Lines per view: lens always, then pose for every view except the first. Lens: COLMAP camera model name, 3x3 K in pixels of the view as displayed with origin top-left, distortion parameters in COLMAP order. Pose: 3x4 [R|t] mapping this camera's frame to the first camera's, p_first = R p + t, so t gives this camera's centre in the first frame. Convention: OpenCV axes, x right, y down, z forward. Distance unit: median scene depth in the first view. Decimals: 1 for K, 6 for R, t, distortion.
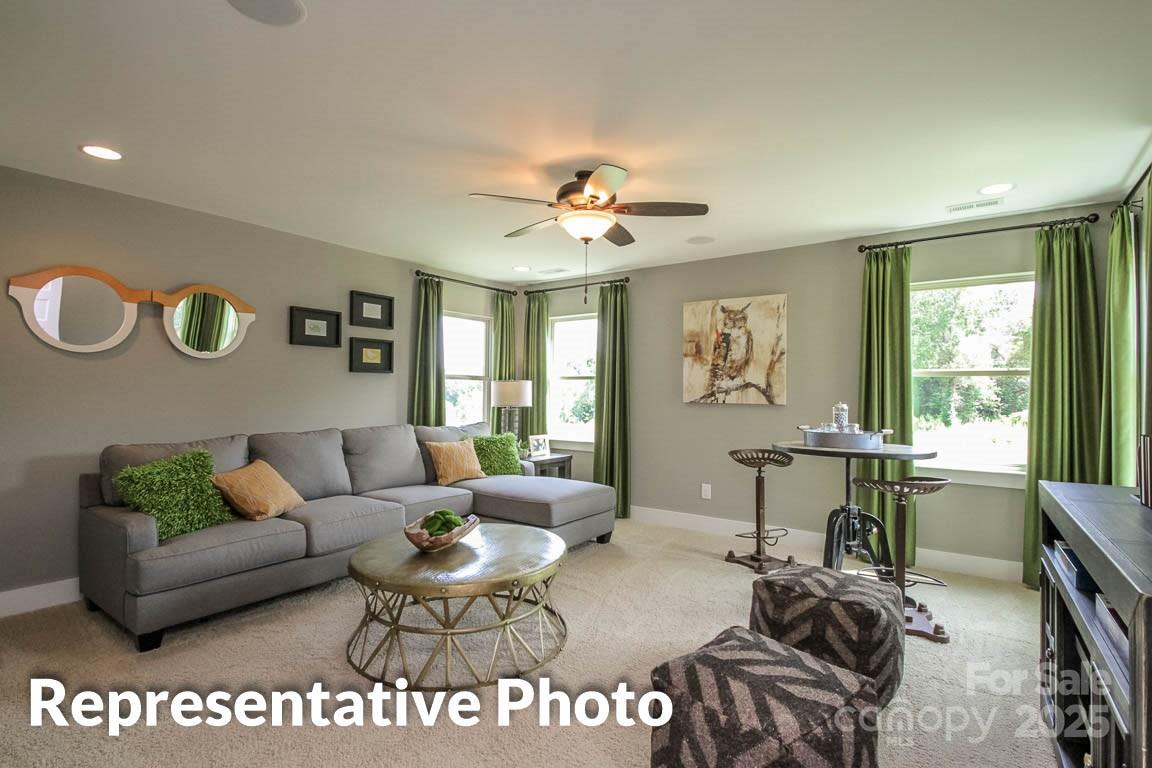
lens RADIAL K [[541.2, 0, 589.2], [0, 541.2, 396.2], [0, 0, 1]] dist [0.002958, -0.000522]
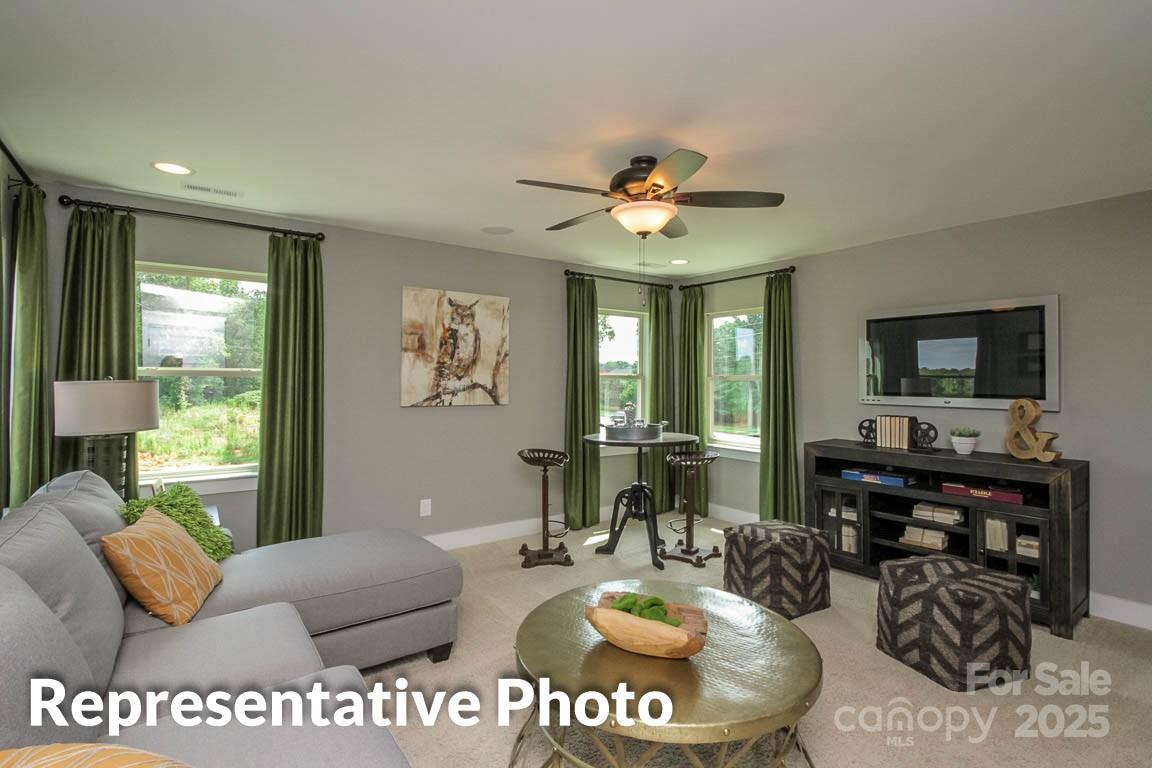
lens RADIAL K [[542.0, 0, 576.0], [0, 542.0, 384.0], [0, 0, 1]] dist [-0.001013, -0.000248]
pose [[0.334624, -0.012640, 0.942267, -0.532000], [0.003792, 0.999920, 0.012067, -0.032835], [-0.942344, -0.000465, 0.334645, 0.489550]]
